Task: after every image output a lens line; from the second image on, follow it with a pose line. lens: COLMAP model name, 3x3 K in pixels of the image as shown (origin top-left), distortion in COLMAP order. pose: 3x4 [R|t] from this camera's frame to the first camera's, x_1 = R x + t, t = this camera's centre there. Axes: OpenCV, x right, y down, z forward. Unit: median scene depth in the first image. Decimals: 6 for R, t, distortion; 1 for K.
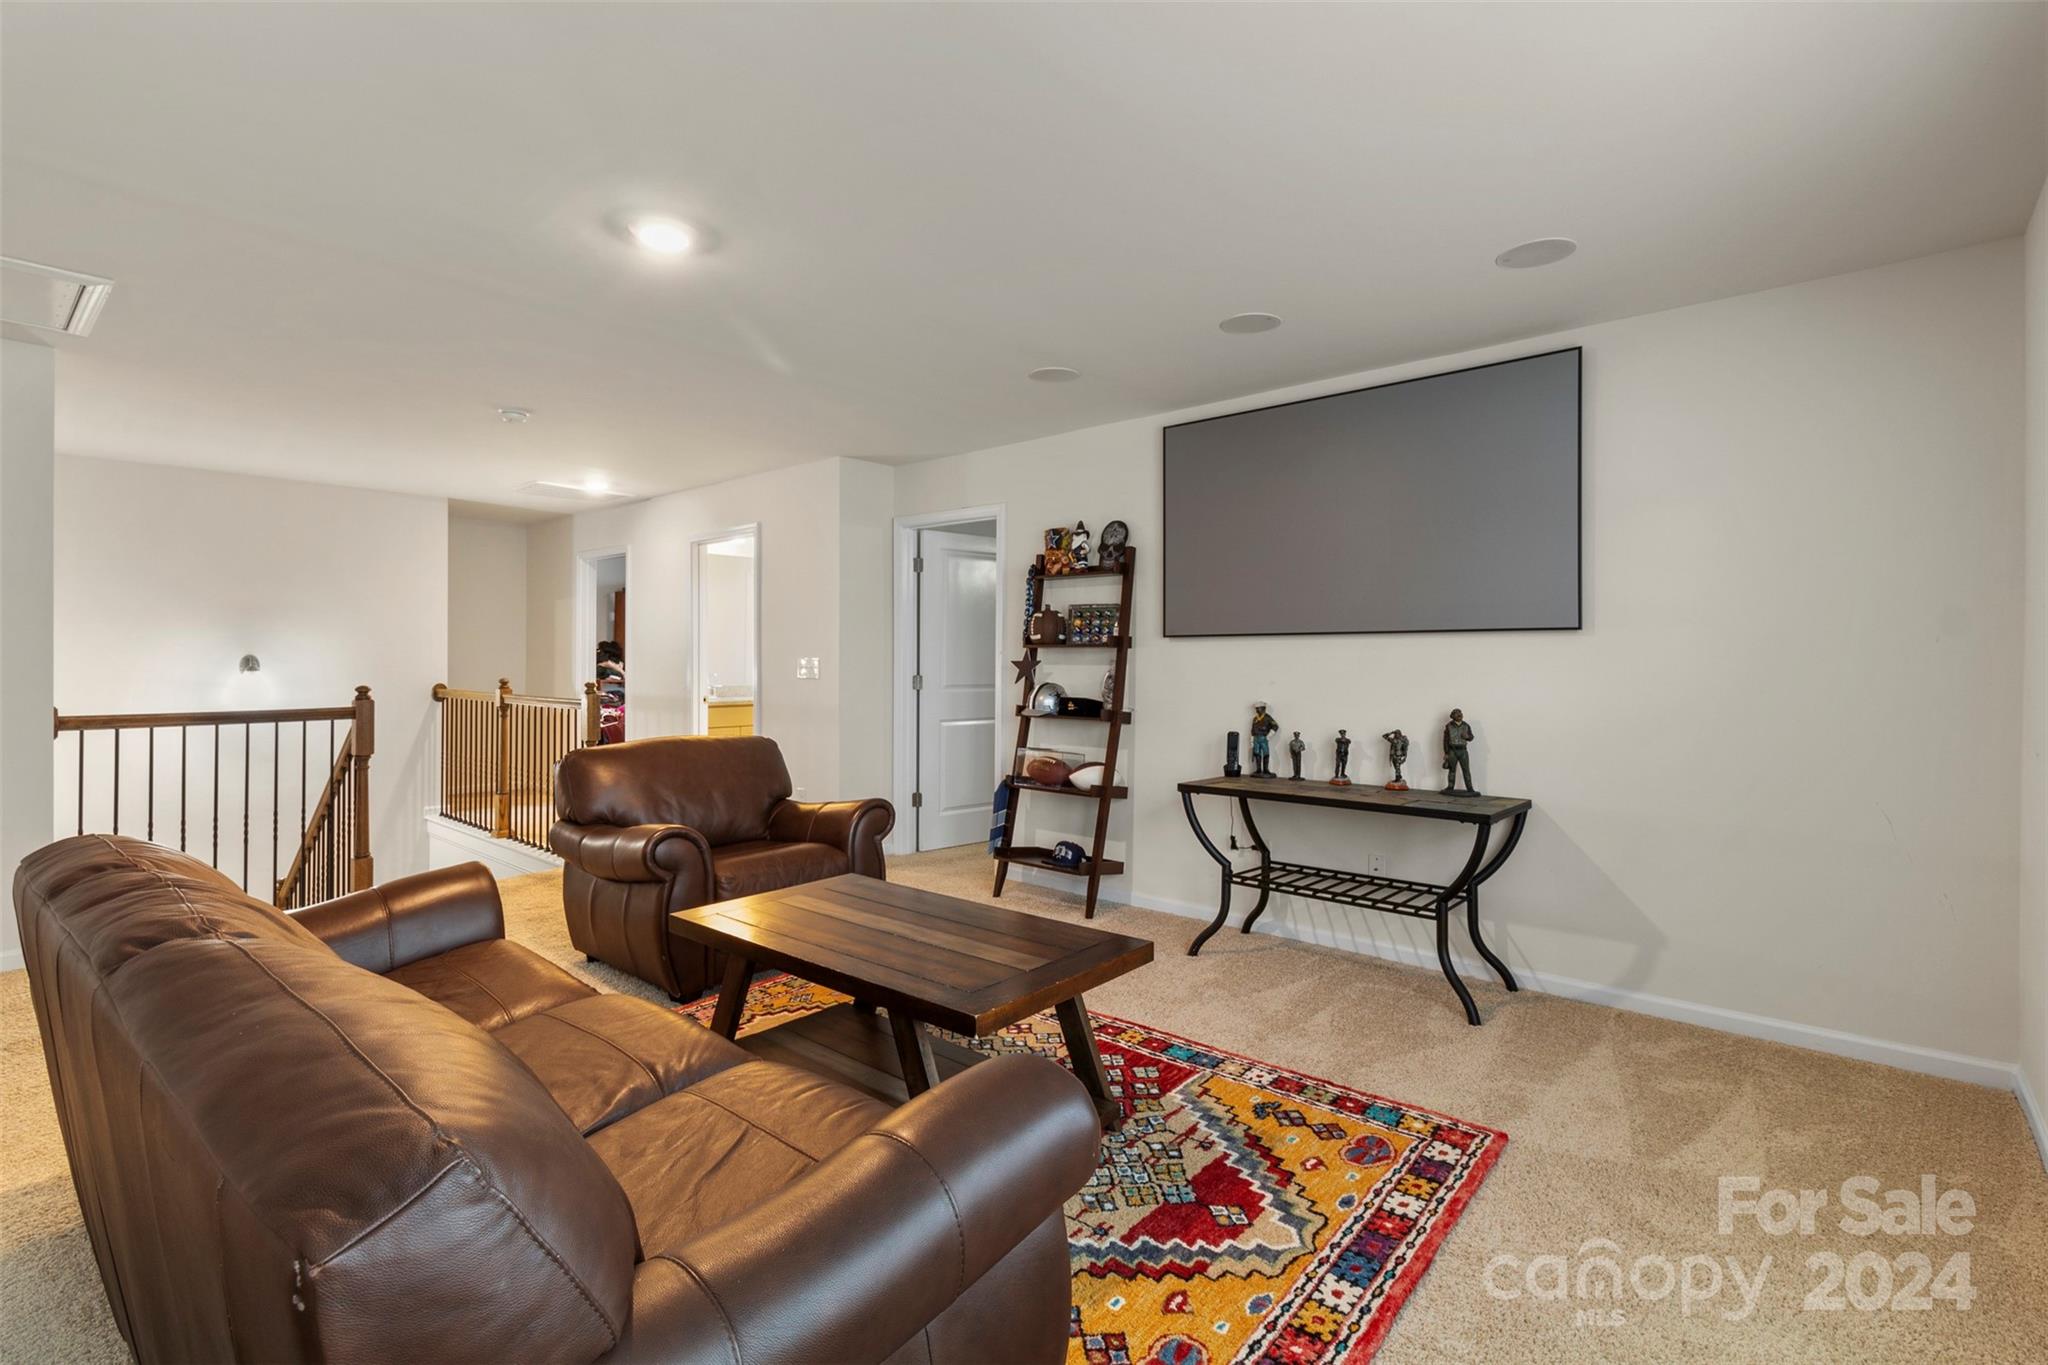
lens RADIAL K [[947.3, 0, 1040.5], [0, 947.3, 661.8], [0, 0, 1]] dist [0.001606, -0.000567]
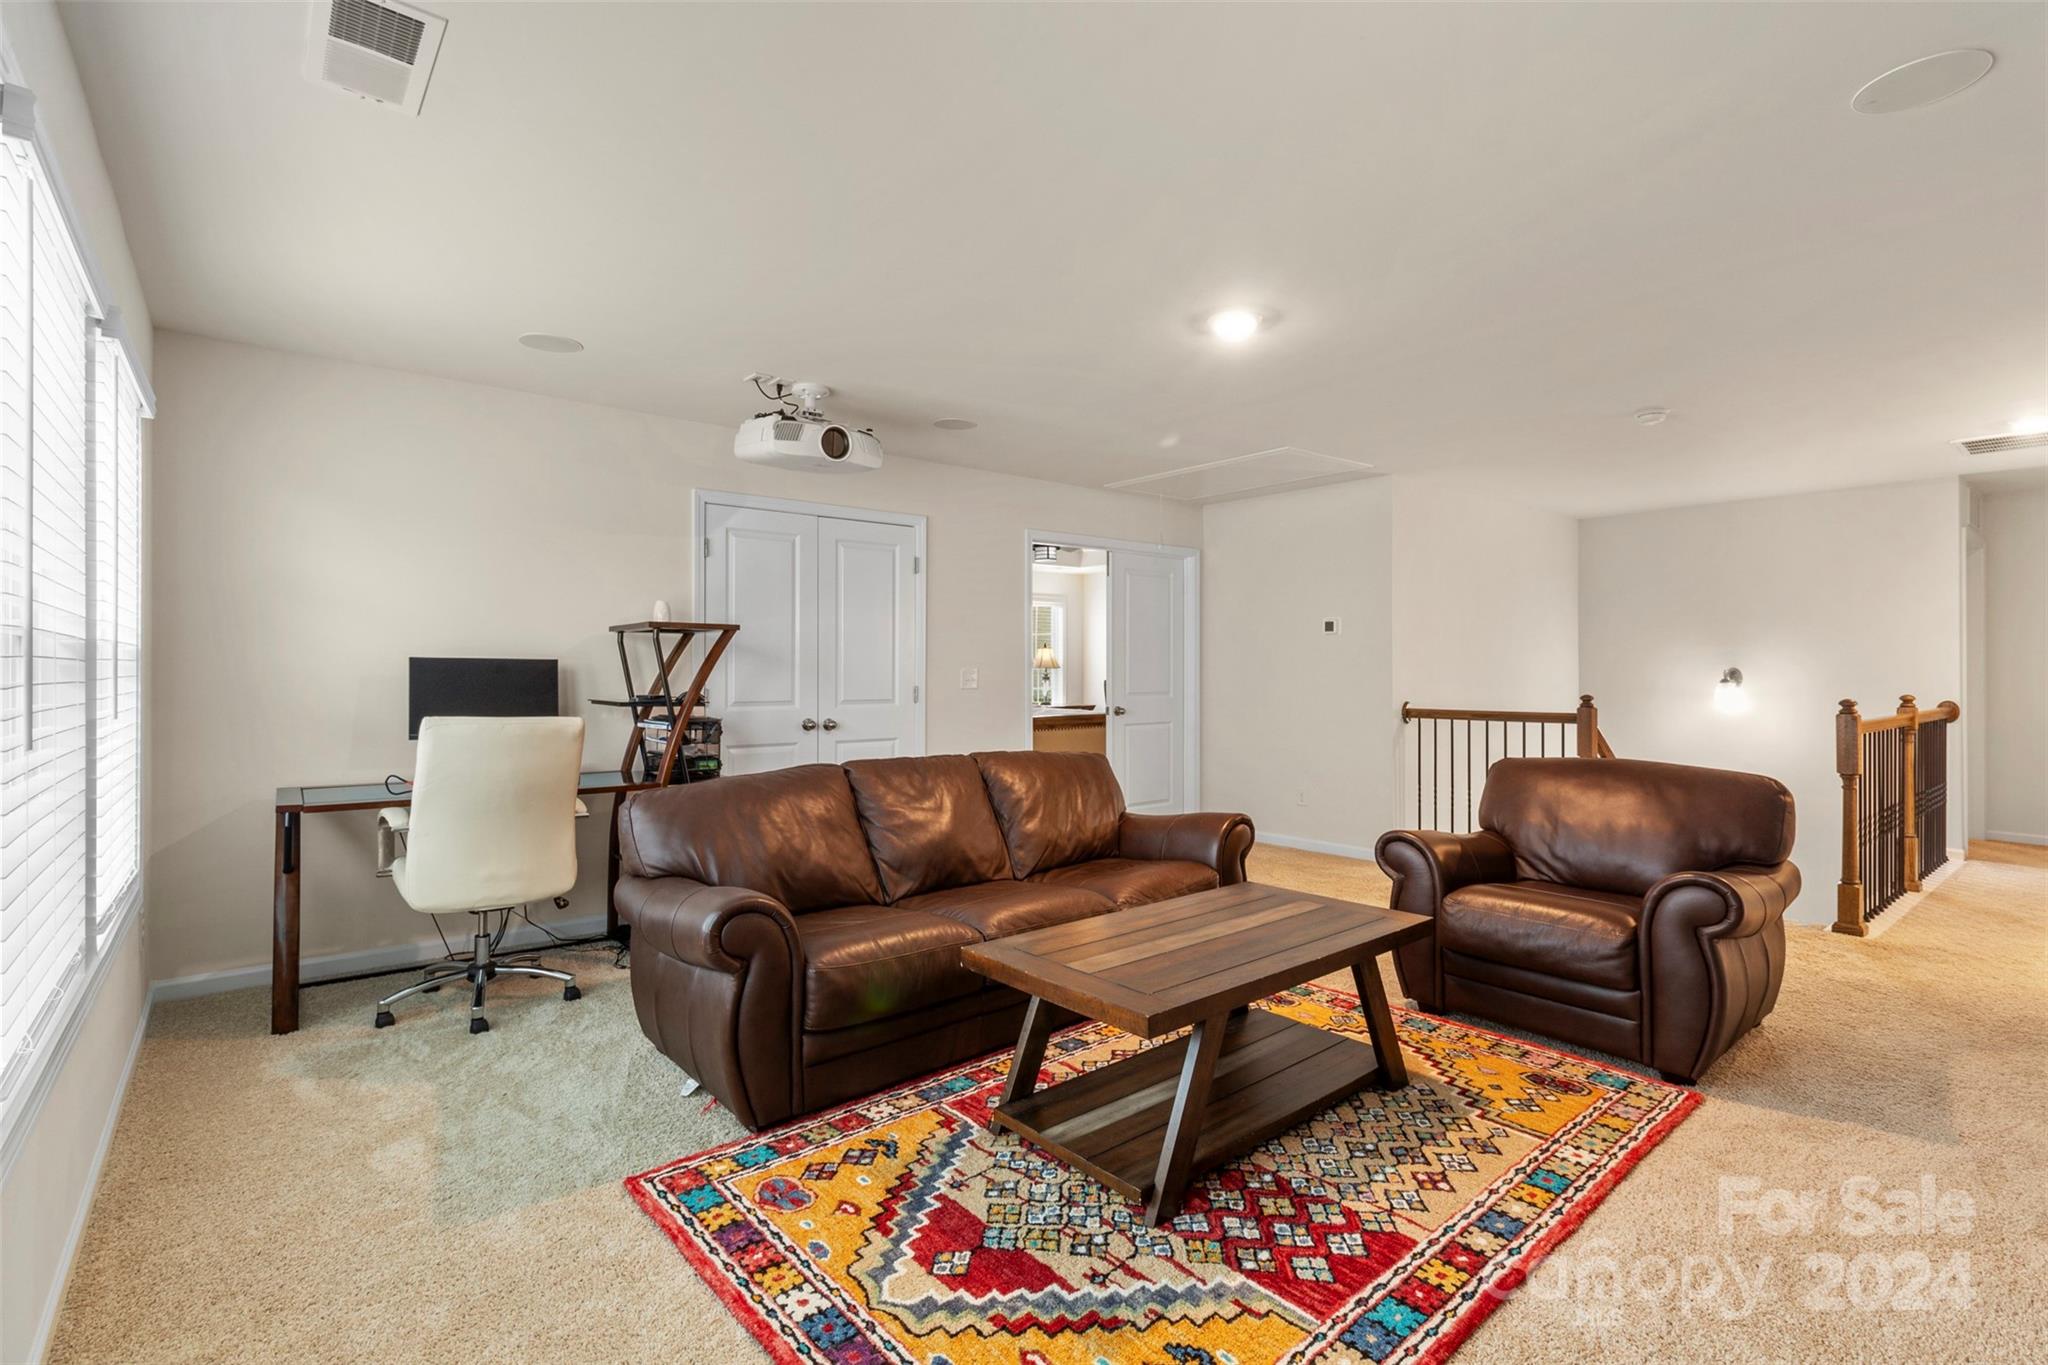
lens RADIAL K [[947.3, 0, 1045.2], [0, 947.3, 673.1], [0, 0, 1]] dist [0.001606, -0.000567]
pose [[-0.158038, 0.000212, -0.987433, 0.966518], [-0.004093, 0.999991, 0.000870, 0.003302], [0.987425, 0.004180, -0.158036, 1.082398]]
